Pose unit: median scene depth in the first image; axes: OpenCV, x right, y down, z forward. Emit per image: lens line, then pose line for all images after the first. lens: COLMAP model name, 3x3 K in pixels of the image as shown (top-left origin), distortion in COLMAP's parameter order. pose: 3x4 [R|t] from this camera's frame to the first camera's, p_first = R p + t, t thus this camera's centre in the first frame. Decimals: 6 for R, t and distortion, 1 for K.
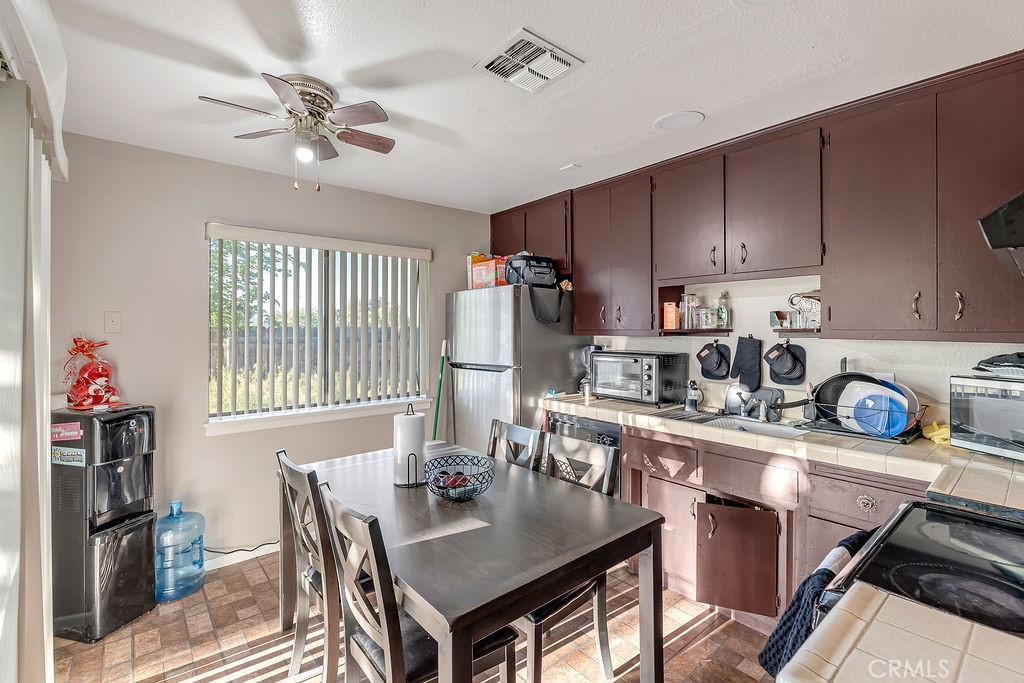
lens RADIAL K [[462.2, 0, 512.3], [0, 462.2, 333.3], [0, 0, 1]] dist [0.000714, -0.000002]
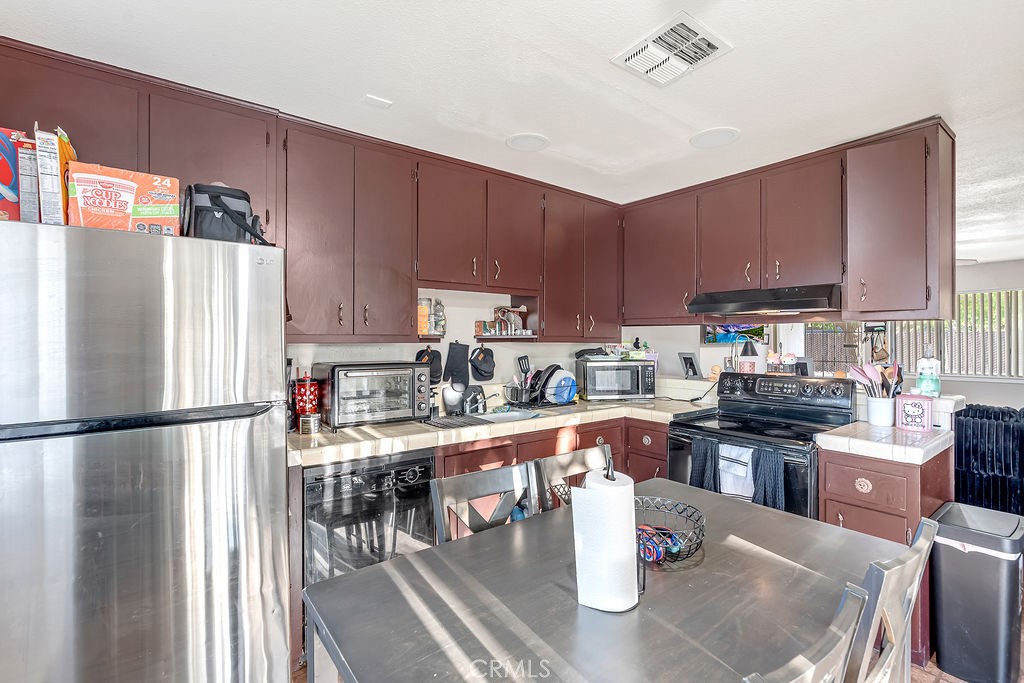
lens RADIAL K [[462.2, 0, 513.6], [0, 462.2, 340.5], [0, 0, 1]] dist [0.000714, -0.000002]
pose [[0.056292, 0.001349, 0.998413, -0.620575], [0.012682, 0.999917, -0.002066, 0.007443], [-0.998334, 0.012778, 0.056271, 0.843756]]
